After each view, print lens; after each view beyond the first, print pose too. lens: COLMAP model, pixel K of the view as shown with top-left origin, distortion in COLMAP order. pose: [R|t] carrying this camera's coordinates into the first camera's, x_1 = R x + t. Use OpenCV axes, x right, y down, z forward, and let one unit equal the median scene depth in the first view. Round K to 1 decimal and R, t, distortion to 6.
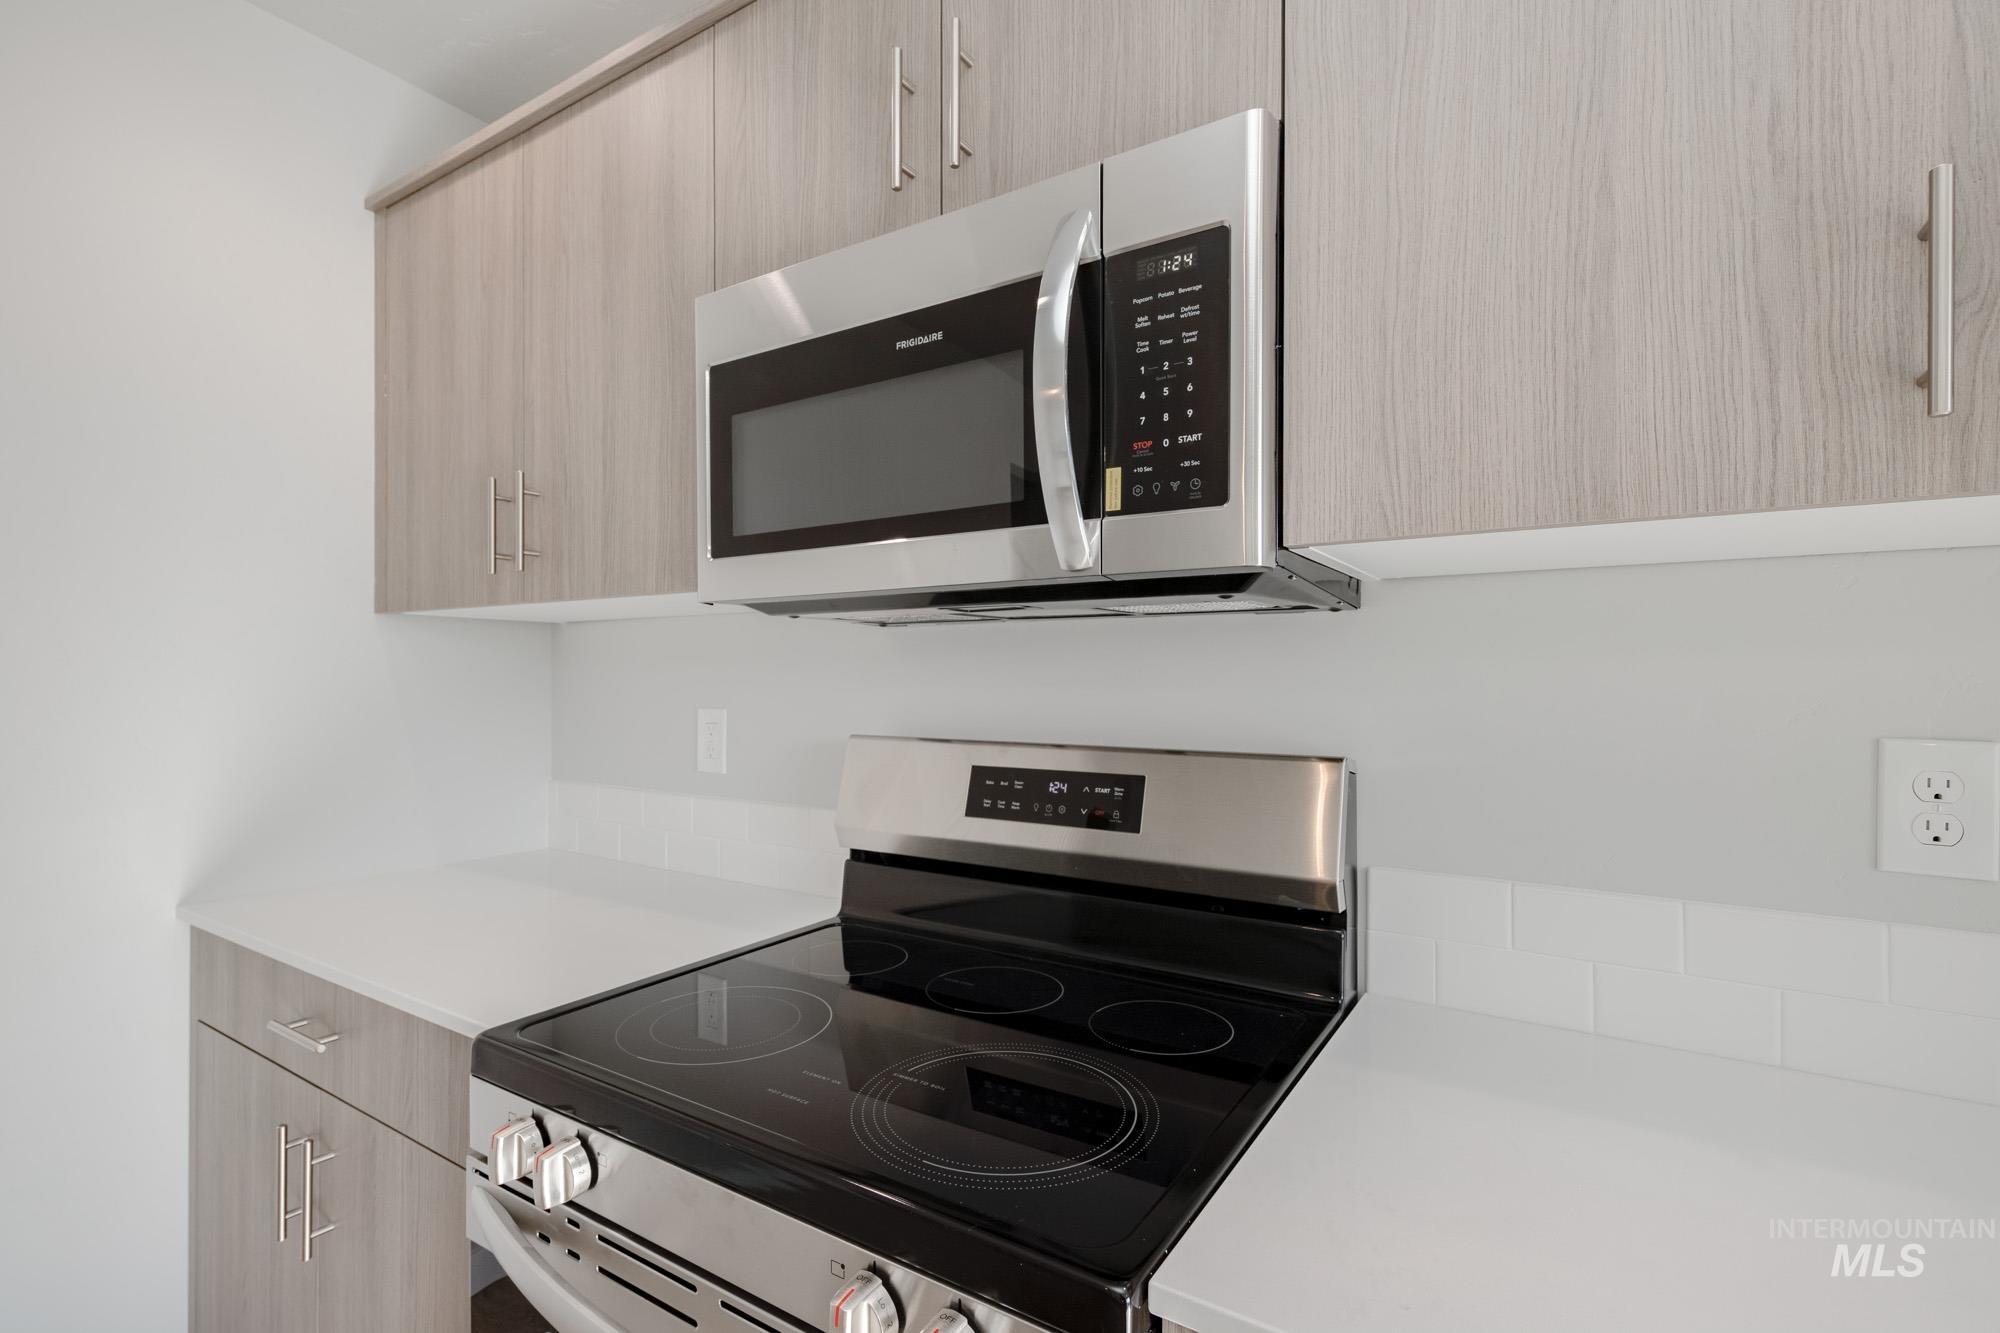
lens RADIAL K [[918.6, 0, 994.1], [0, 918.6, 675.1], [0, 0, 1]] dist [0.016445, -0.010502]
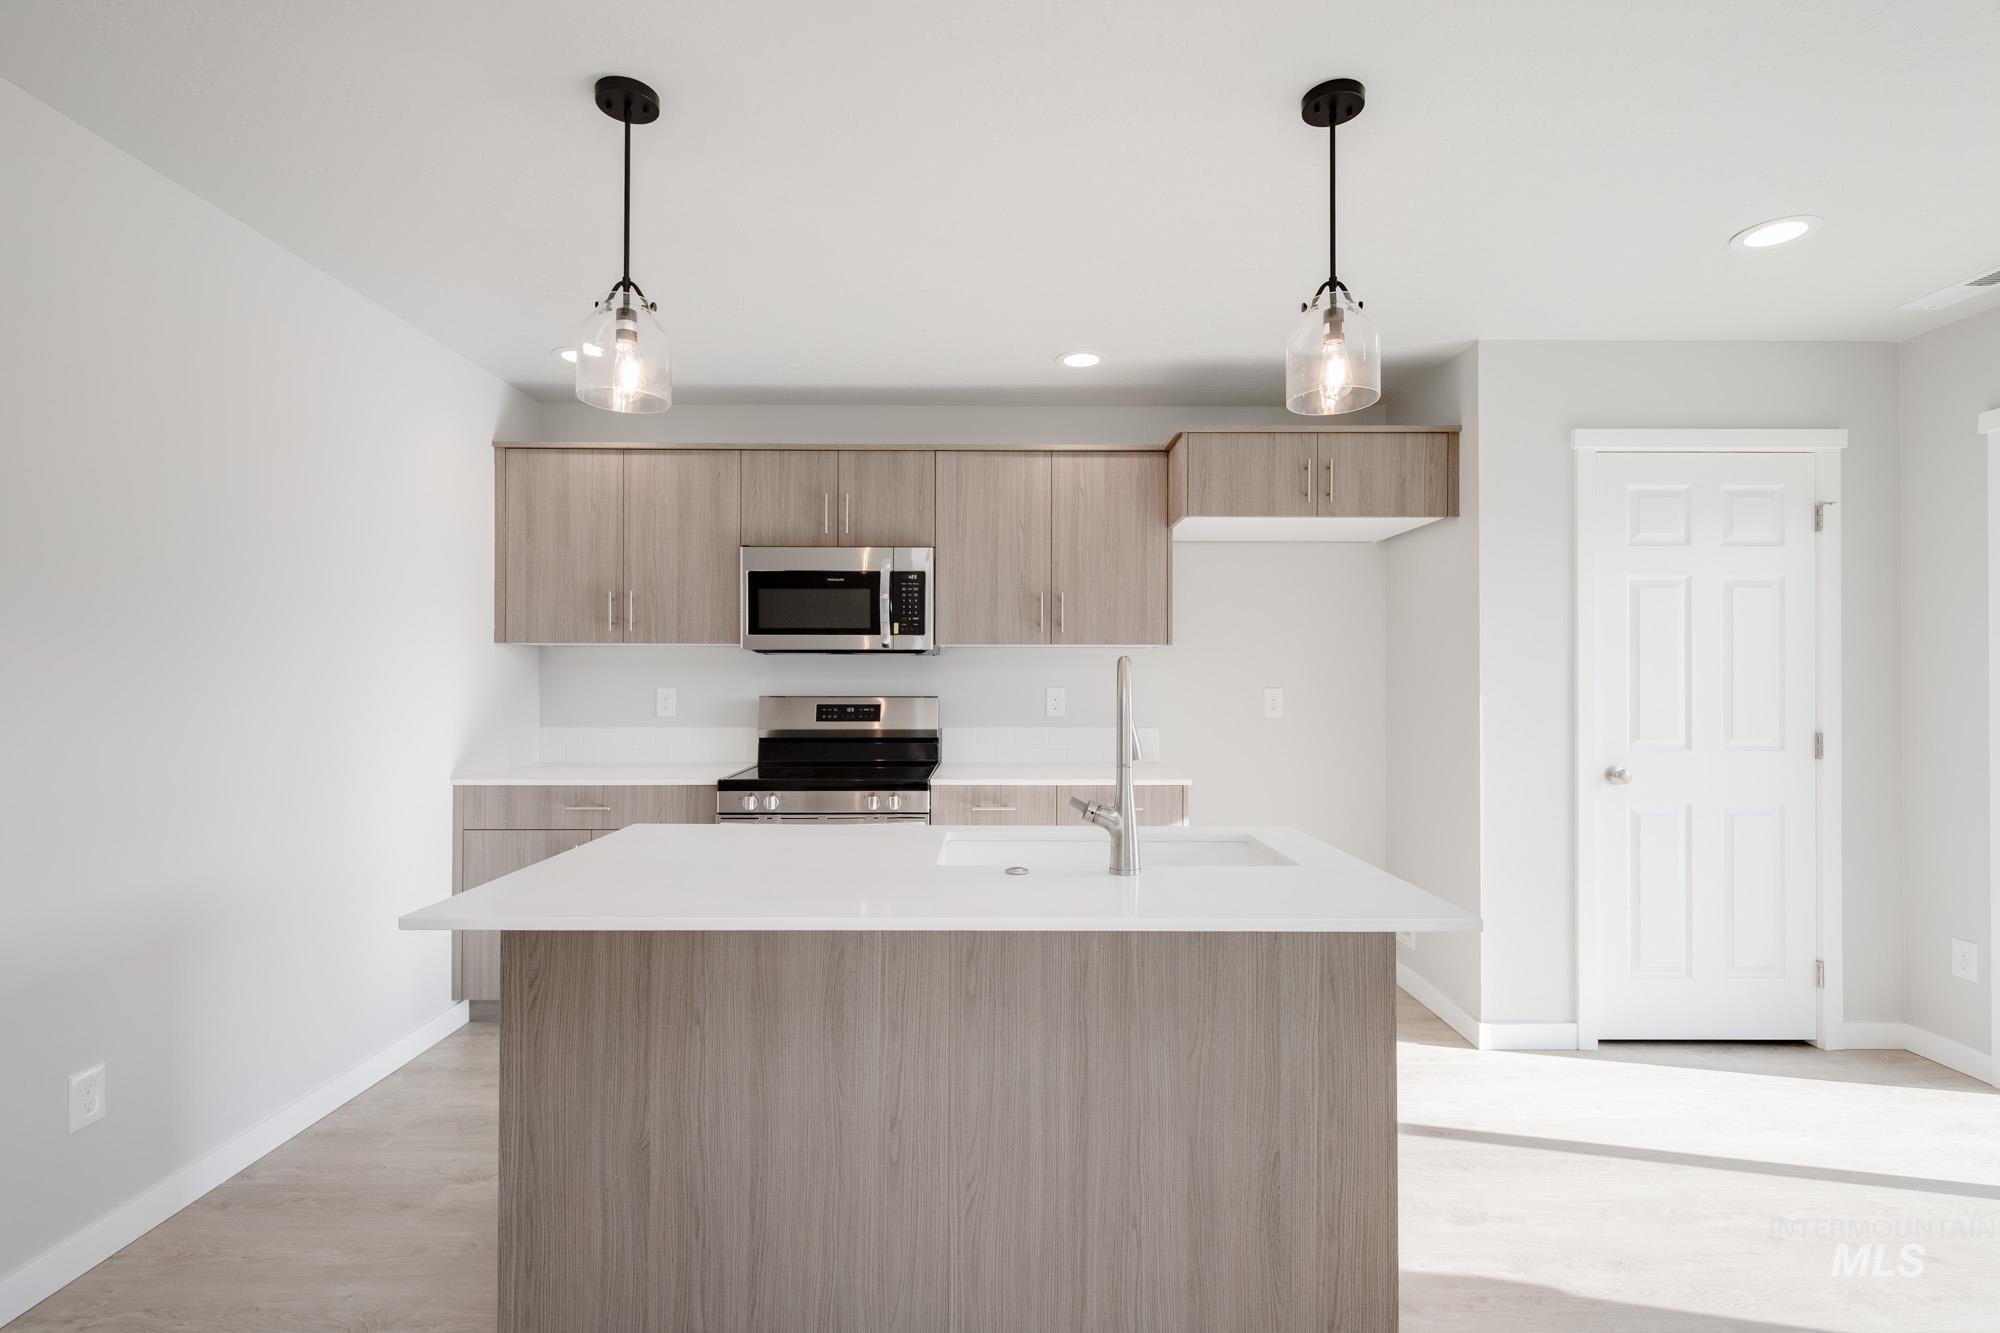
lens RADIAL K [[926.6, 0, 999.2], [0, 926.6, 673.8], [0, 0, 1]] dist [0.010829, -0.000052]
pose [[0.835438, -0.000922, 0.549585, -1.285476], [-0.000908, 0.999995, 0.003058, -0.009422], [-0.549585, -0.003054, 0.835432, -1.976778]]
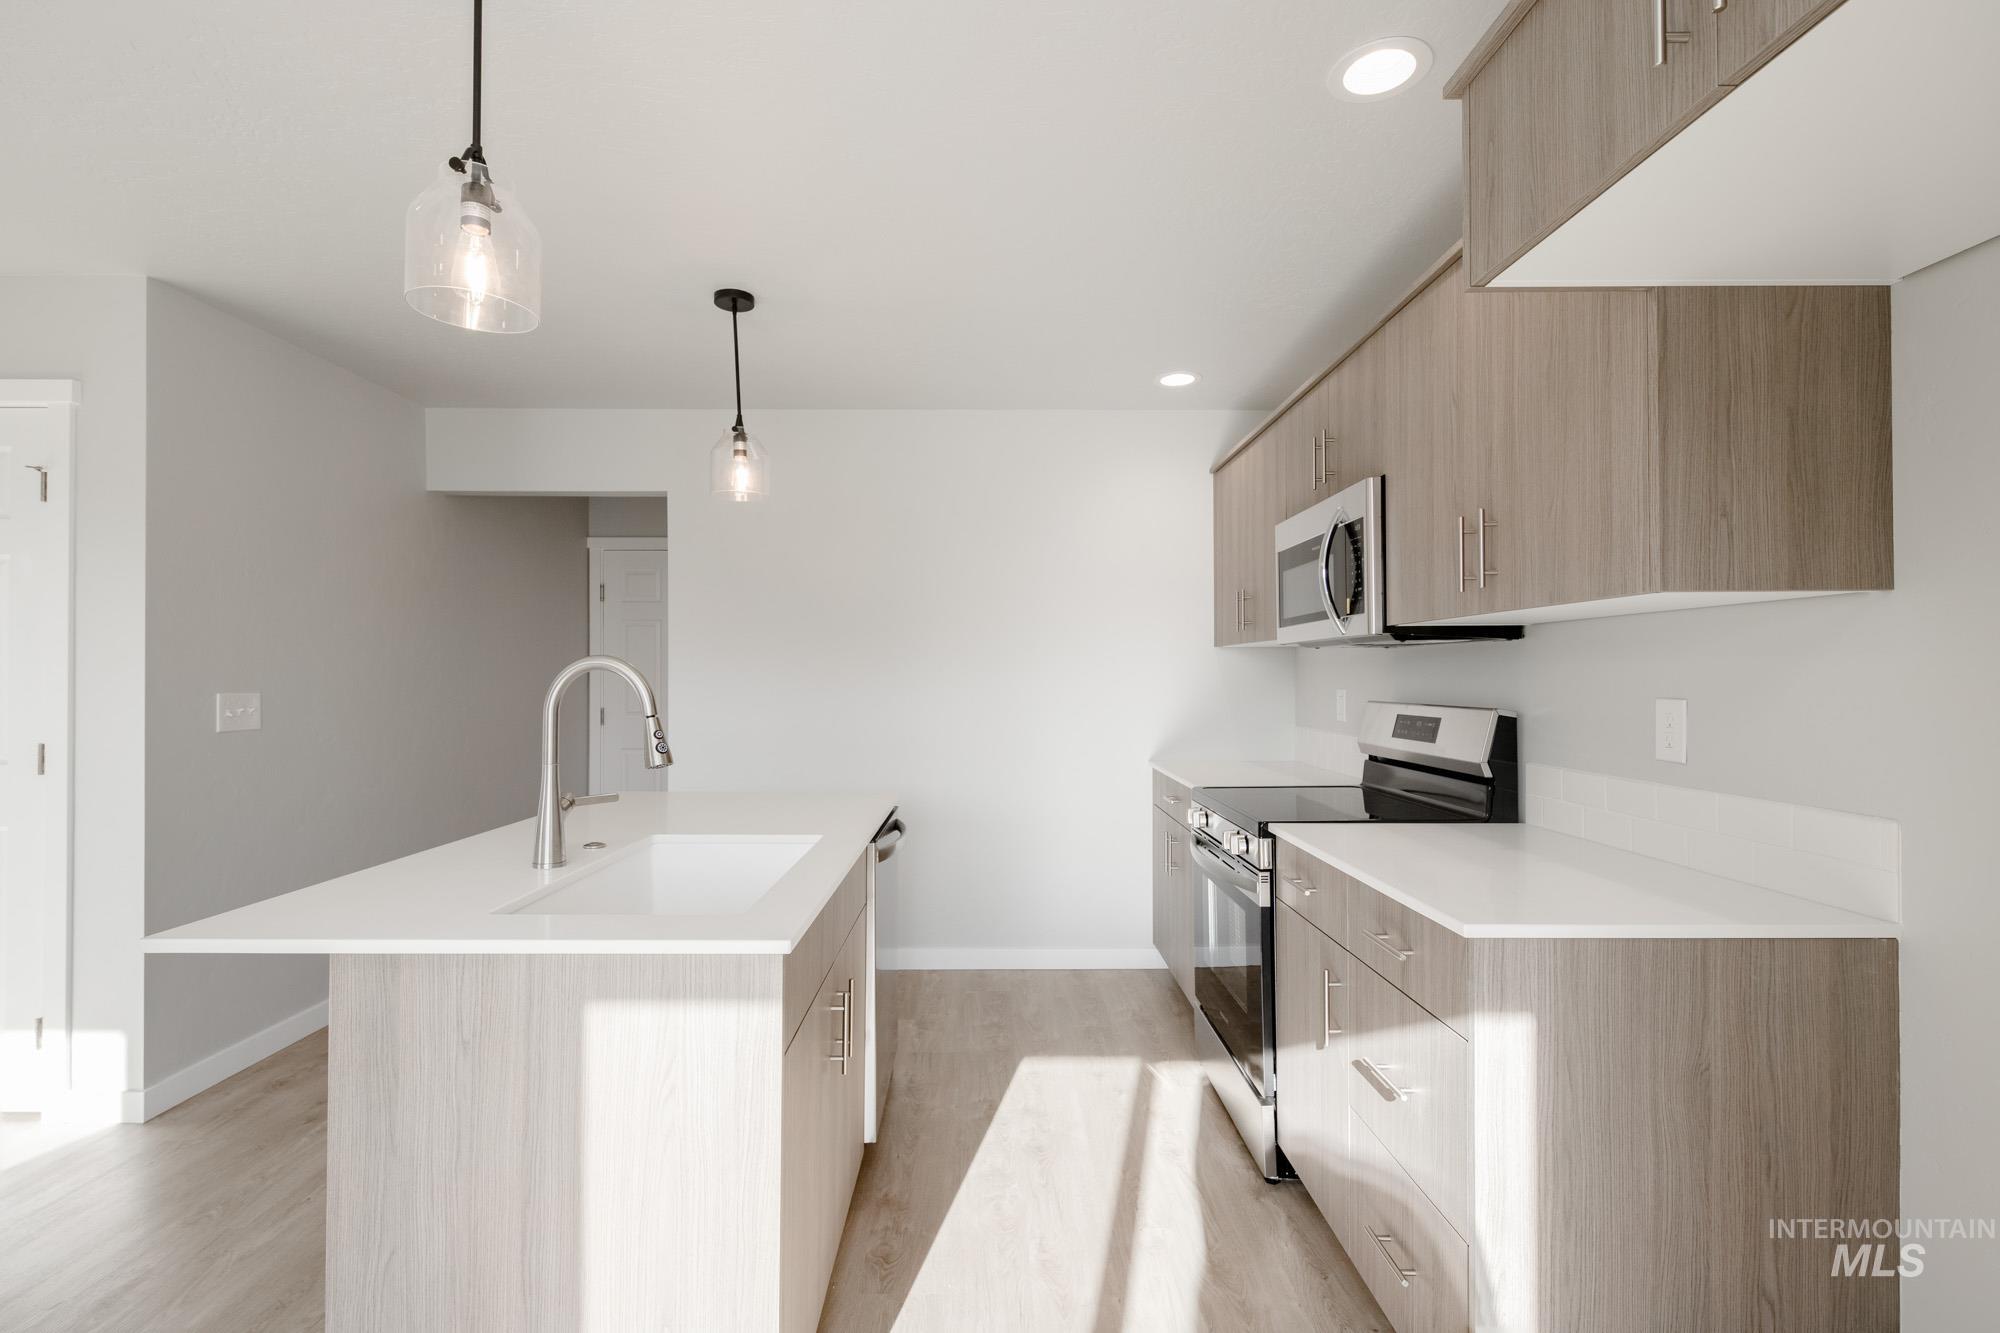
lens RADIAL K [[918.6, 0, 994.1], [0, 918.6, 675.1], [0, 0, 1]] dist [0.016445, -0.010502]
pose [[0.555101, -0.006916, -0.831754, 1.374737], [0.007400, 0.999967, -0.003376, 0.007881], [0.831750, -0.004281, 0.555134, -1.080156]]
